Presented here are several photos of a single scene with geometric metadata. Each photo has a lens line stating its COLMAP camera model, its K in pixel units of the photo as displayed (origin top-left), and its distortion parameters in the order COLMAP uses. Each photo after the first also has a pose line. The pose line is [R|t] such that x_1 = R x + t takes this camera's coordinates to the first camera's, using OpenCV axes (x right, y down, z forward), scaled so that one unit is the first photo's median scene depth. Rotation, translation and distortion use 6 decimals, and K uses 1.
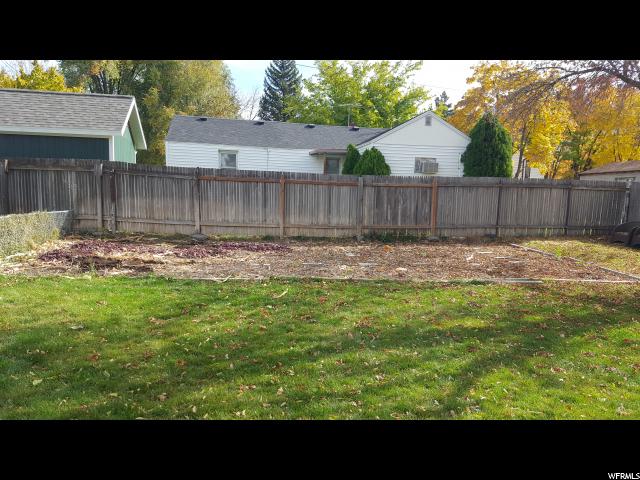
lens RADIAL K [[499.3, 0, 316.9], [0, 499.3, 264.0], [0, 0, 1]] dist [0.045564, -0.003451]
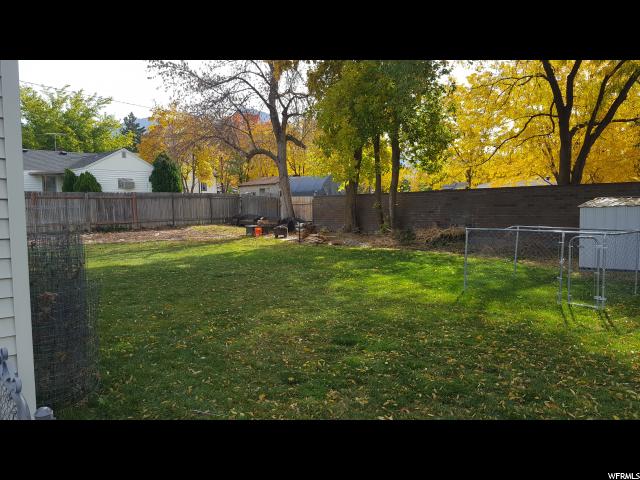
lens RADIAL K [[499.3, 0, 316.9], [0, 499.3, 264.0], [0, 0, 1]] dist [0.045564, -0.003451]
pose [[0.838077, -0.096697, 0.536914, -0.149933], [0.104688, 0.994382, 0.015676, 0.087518], [-0.535413, 0.043071, 0.843492, -0.626804]]
